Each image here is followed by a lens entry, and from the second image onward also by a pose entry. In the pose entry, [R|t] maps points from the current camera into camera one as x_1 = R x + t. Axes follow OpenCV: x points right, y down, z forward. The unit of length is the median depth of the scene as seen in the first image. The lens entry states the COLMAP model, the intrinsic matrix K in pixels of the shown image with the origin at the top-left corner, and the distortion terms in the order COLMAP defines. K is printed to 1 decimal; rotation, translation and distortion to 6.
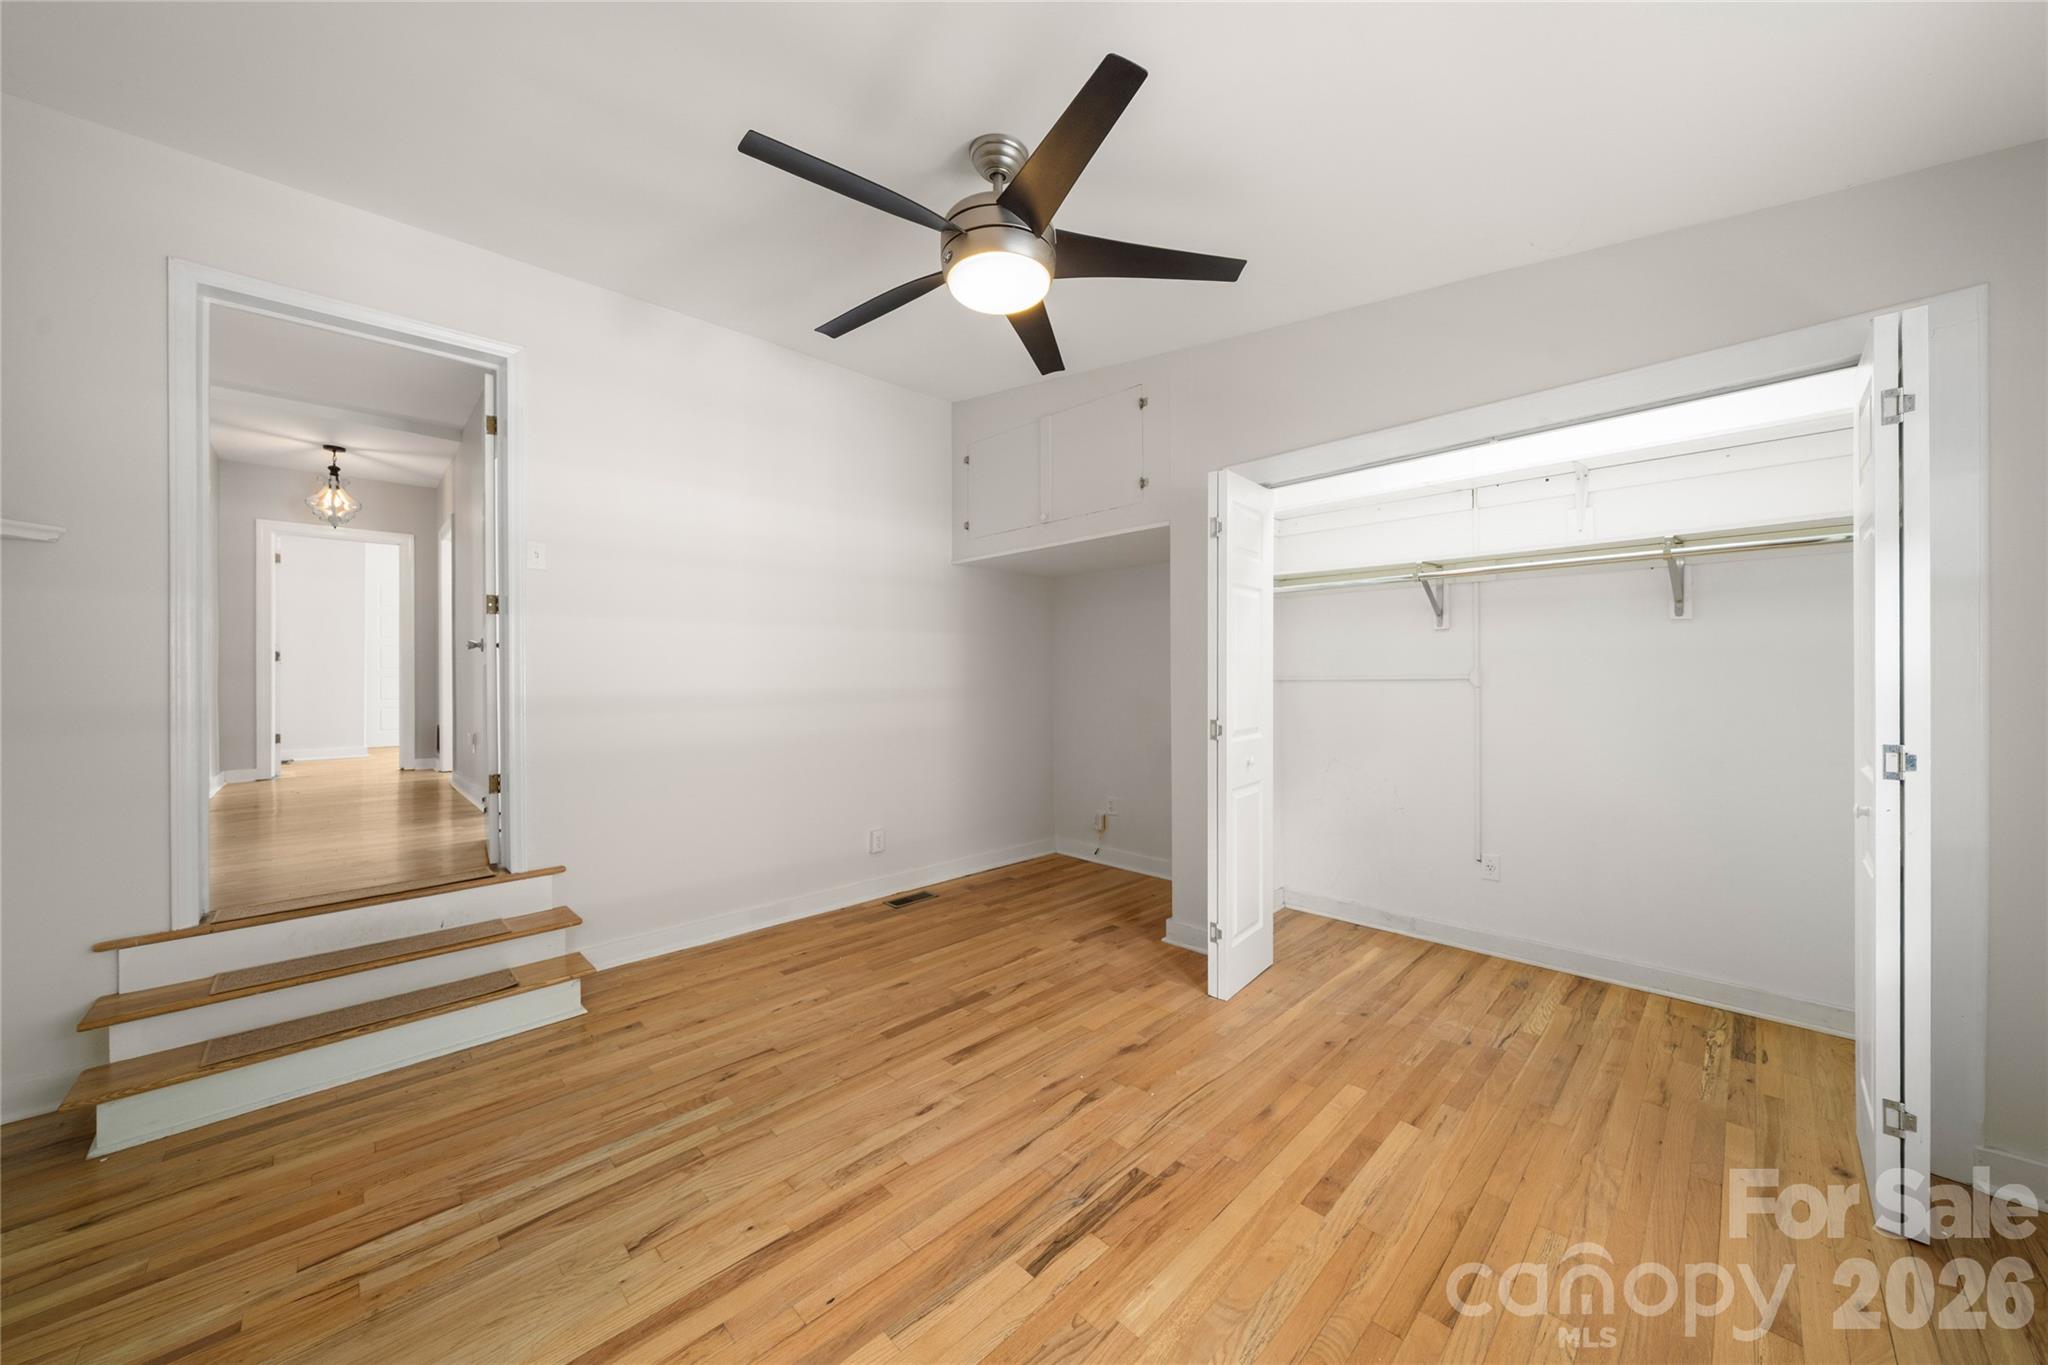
lens RADIAL K [[711.1, 0, 1026.7], [0, 711.1, 677.1], [0, 0, 1]] dist [-0.010318, 0.000370]
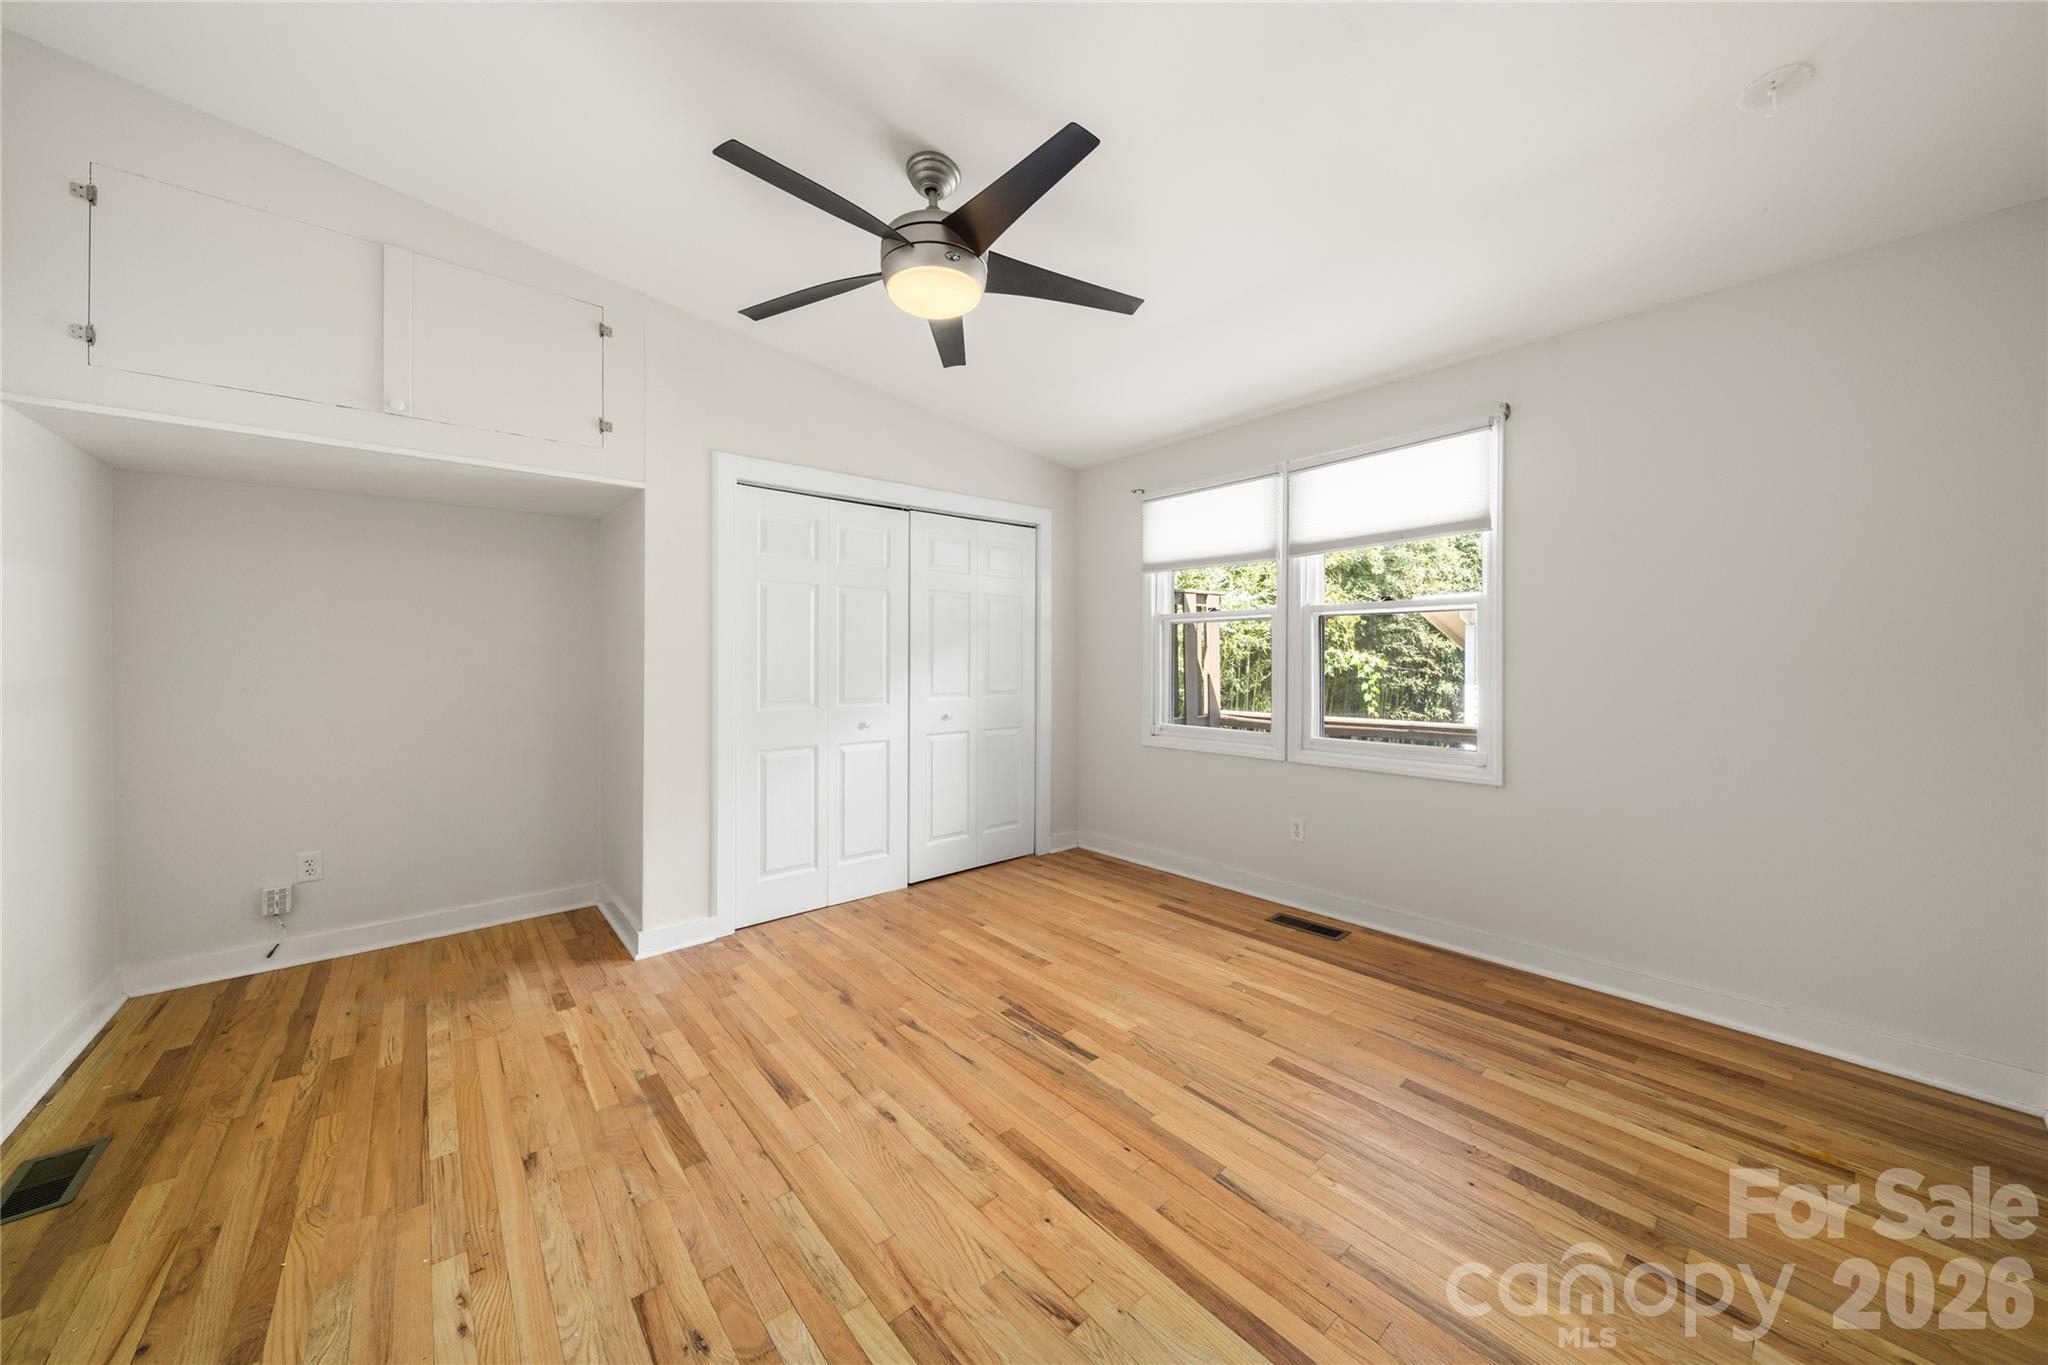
lens RADIAL K [[711.1, 0, 1026.9], [0, 711.1, 662.6], [0, 0, 1]] dist [-0.010318, 0.000370]
pose [[0.062149, -0.001823, 0.998065, -1.059095], [0.009950, 0.999950, 0.001206, 0.013291], [-0.998017, 0.009855, 0.062164, 0.750662]]
